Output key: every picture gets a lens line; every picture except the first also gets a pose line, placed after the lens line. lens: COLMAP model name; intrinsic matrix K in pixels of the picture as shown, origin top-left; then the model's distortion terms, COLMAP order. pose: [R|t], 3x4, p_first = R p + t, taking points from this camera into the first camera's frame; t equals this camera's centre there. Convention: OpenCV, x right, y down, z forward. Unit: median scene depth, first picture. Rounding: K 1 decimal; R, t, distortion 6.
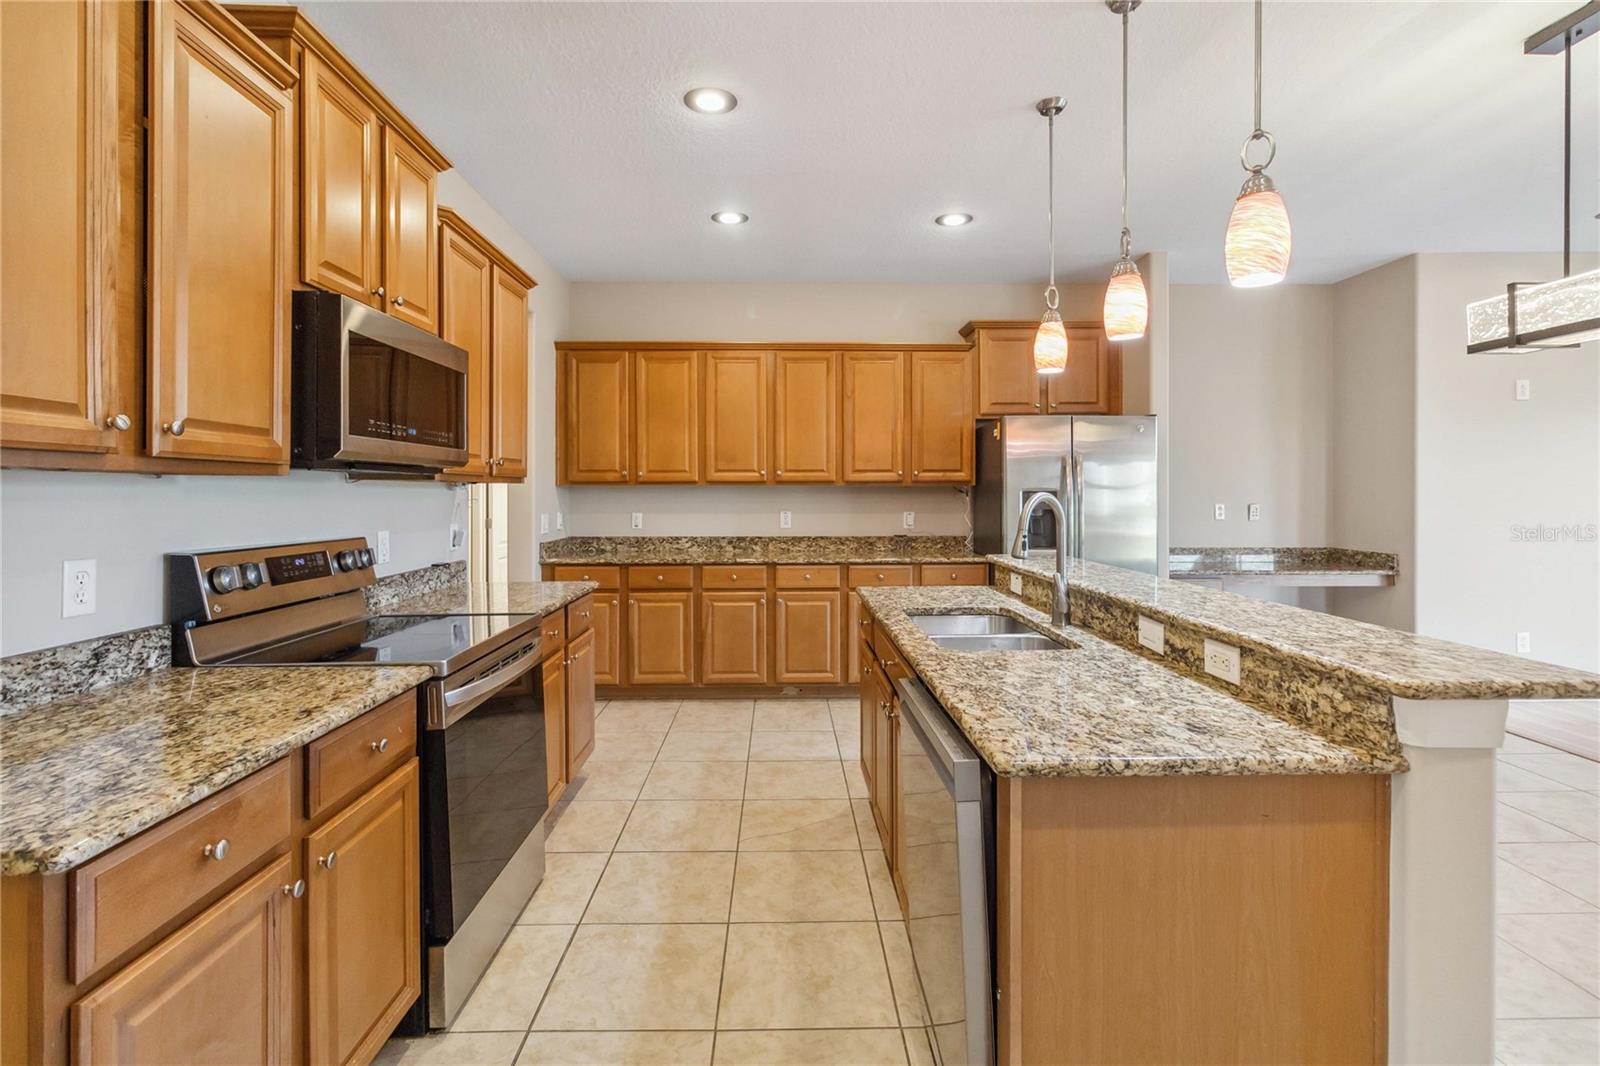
lens RADIAL K [[750.0, 0, 796.6], [0, 750.0, 498.5], [0, 0, 1]] dist [0.000100, 0.000307]
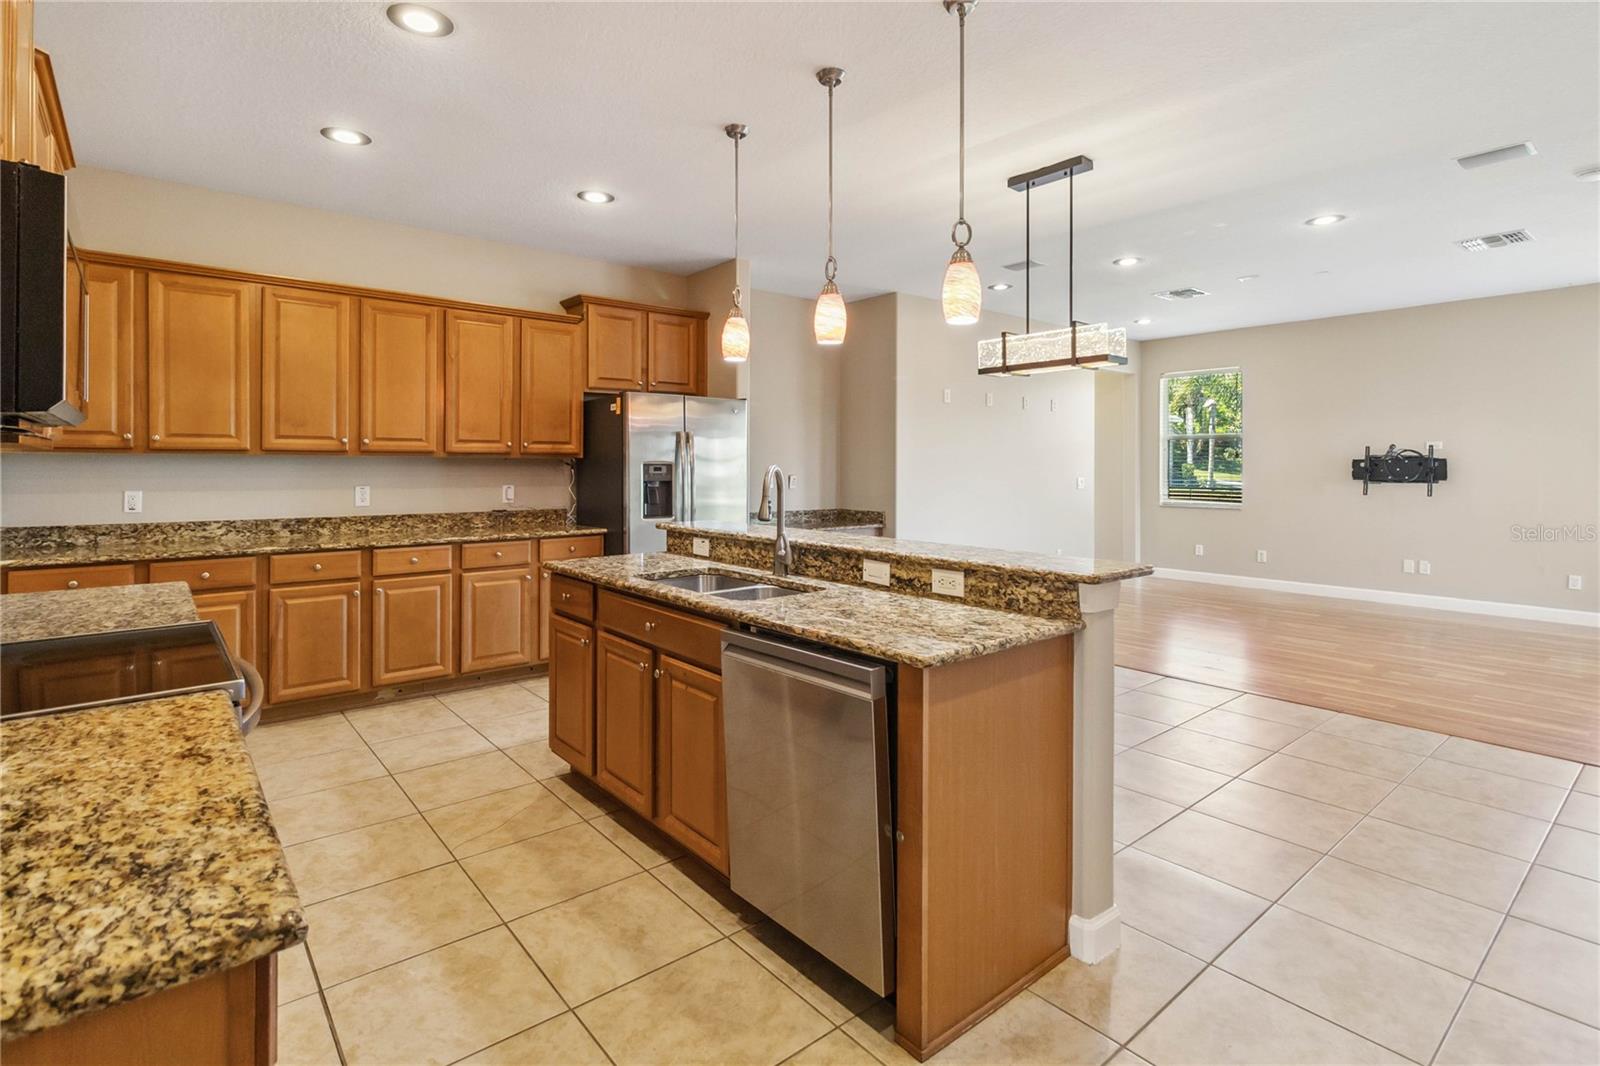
lens RADIAL K [[774.5, 0, 799.5], [0, 774.5, 468.8], [0, 0, 1]] dist [-0.000384, 0.000074]
pose [[0.779998, 0.000779, 0.625781, -0.201549], [0.001562, 0.999994, -0.003192, 0.000879], [-0.625779, 0.003467, 0.779992, 0.006375]]
